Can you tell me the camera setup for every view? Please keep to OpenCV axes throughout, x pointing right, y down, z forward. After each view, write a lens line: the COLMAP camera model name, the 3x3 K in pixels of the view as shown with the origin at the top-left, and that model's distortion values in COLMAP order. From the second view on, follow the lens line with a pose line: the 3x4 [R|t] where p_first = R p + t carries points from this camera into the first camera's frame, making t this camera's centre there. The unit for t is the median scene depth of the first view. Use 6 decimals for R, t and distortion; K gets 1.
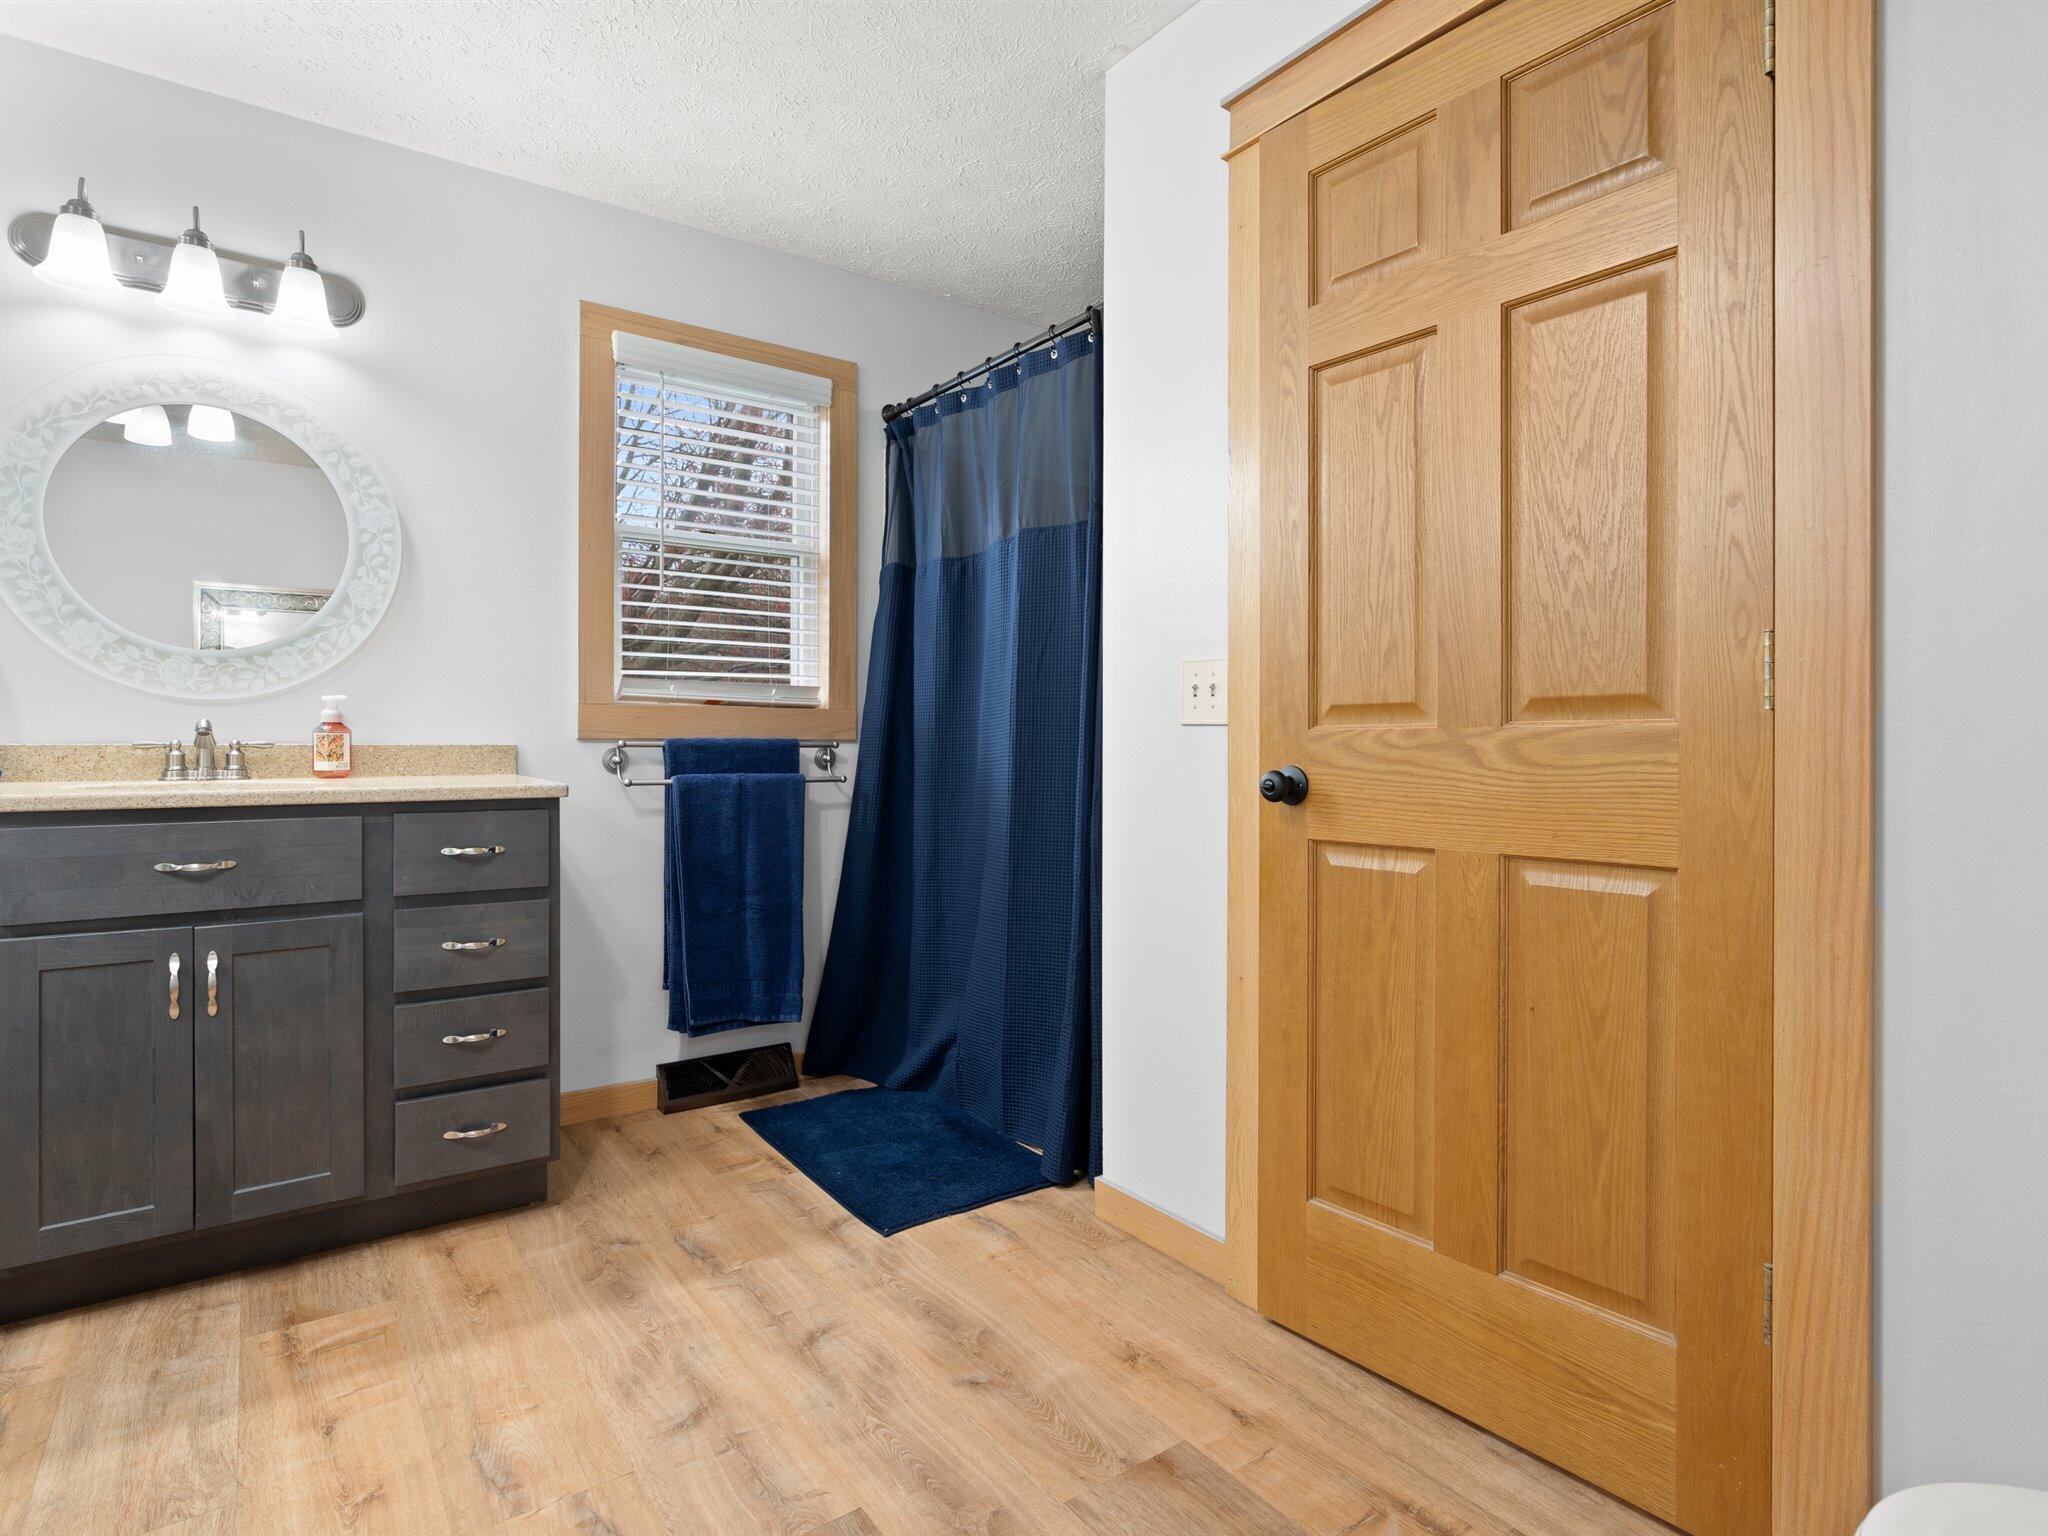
lens RADIAL K [[1068.8, 0, 1016.7], [0, 1068.8, 789.2], [0, 0, 1]] dist [-0.001342, -0.000002]
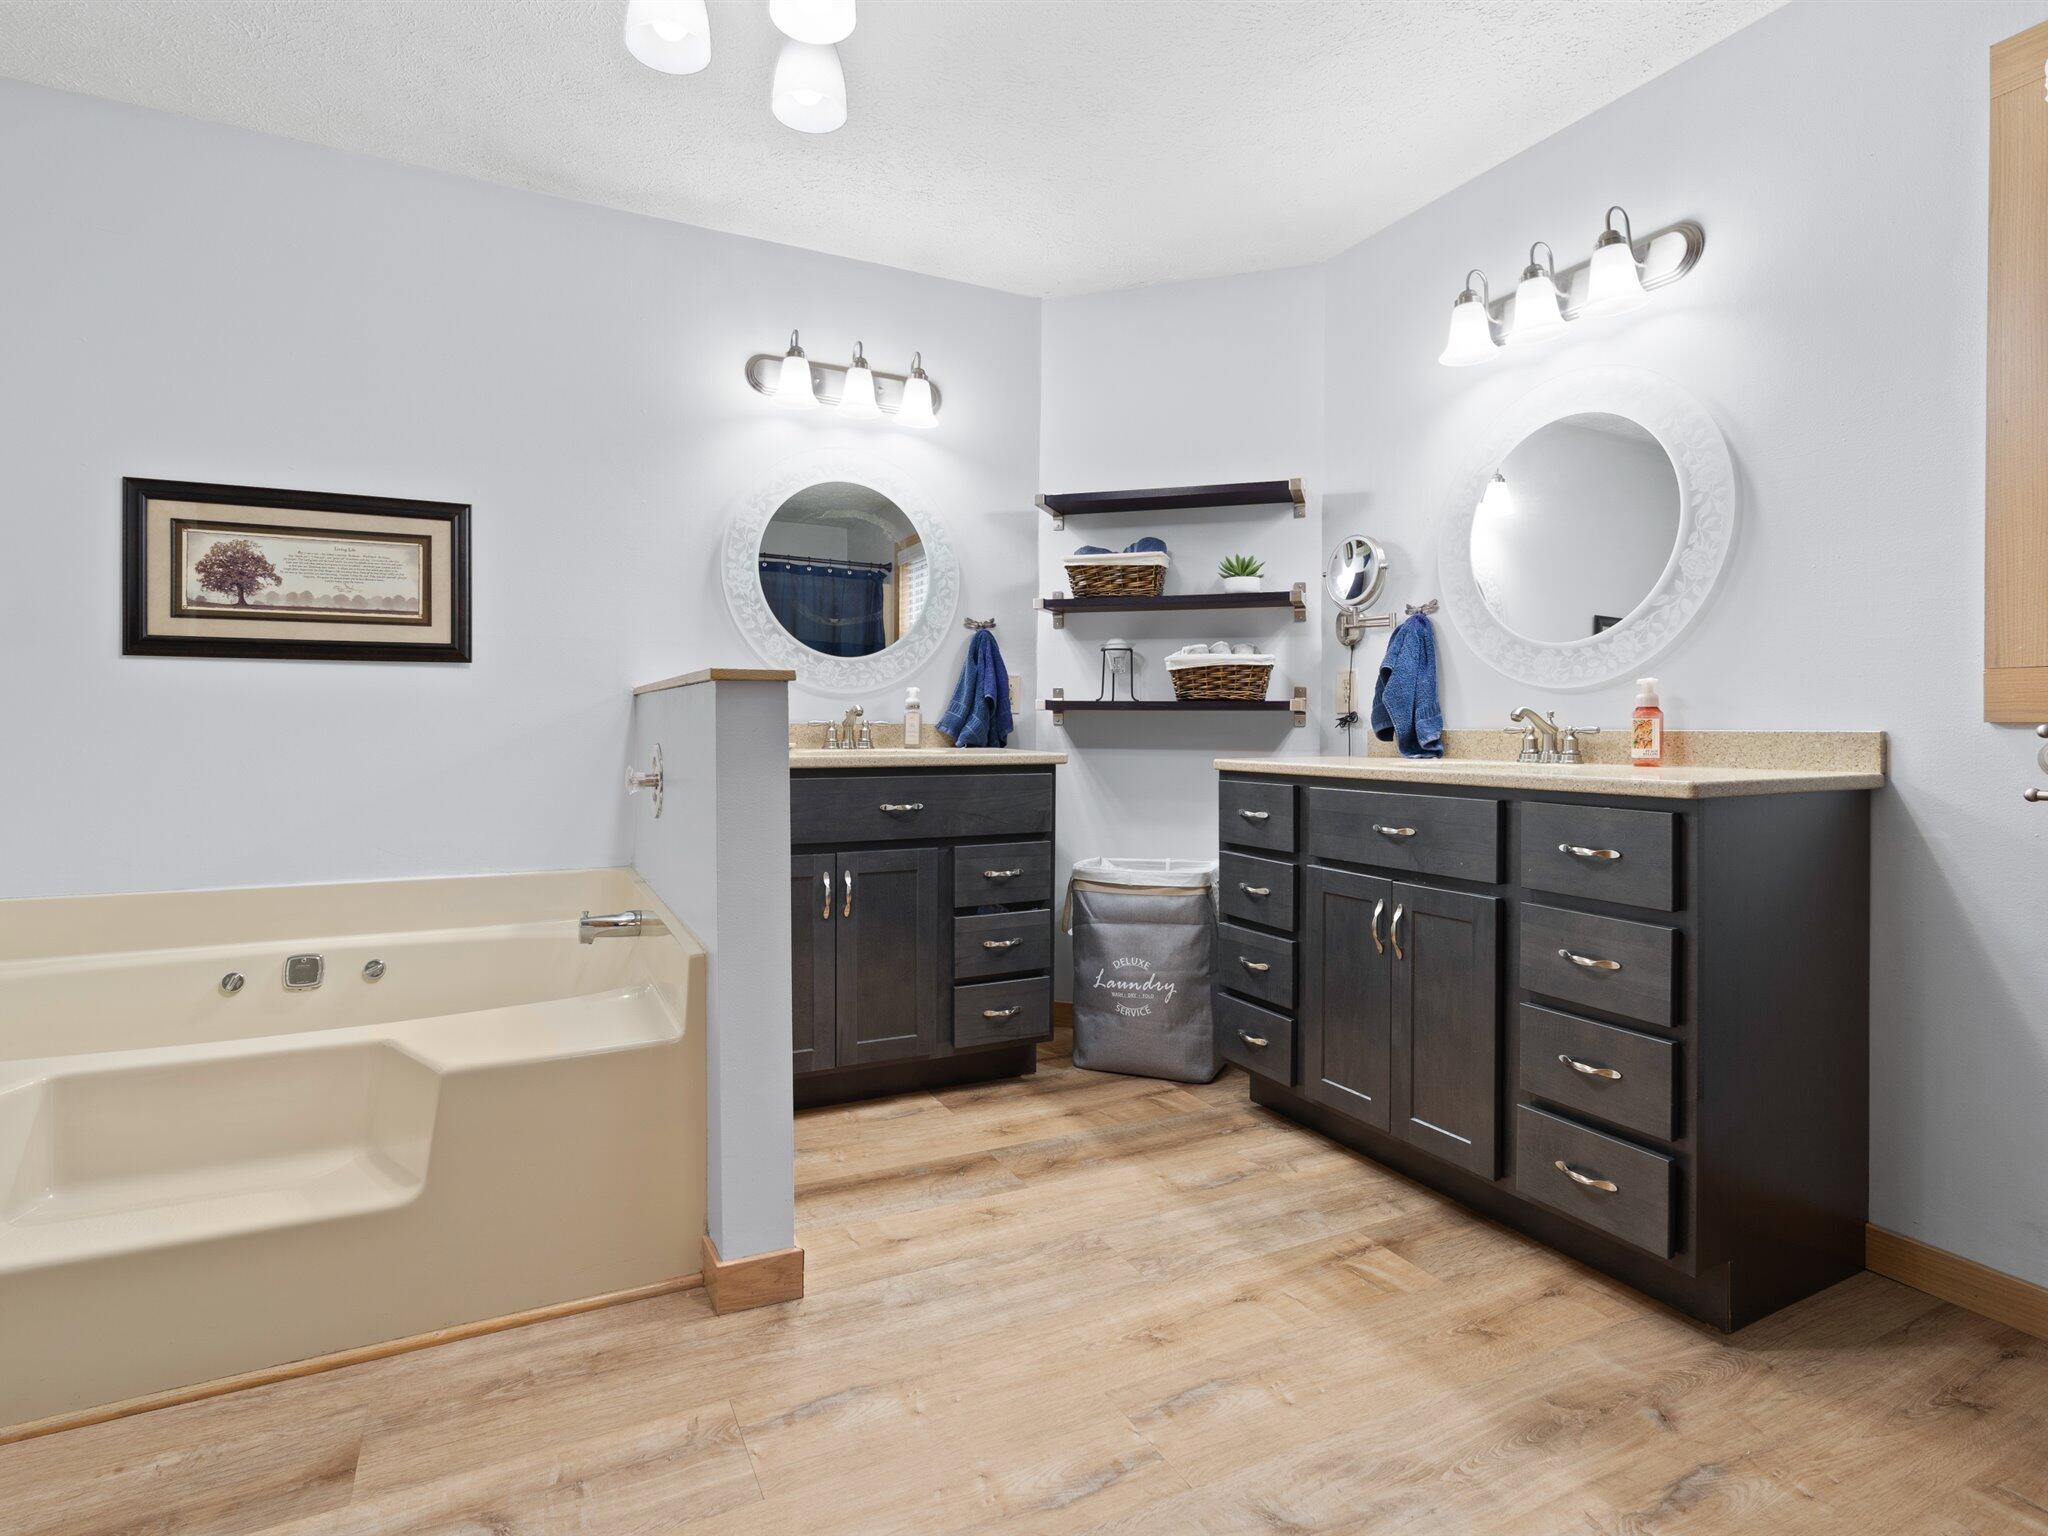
lens RADIAL K [[1049.8, 0, 1021.2], [0, 1049.8, 759.3], [0, 0, 1]] dist [-0.002111, -0.000209]
pose [[-0.152030, 0.025669, -0.988043, 0.398289], [-0.050962, 0.998129, 0.033773, -0.022053], [0.987061, 0.055487, -0.150437, 0.669664]]
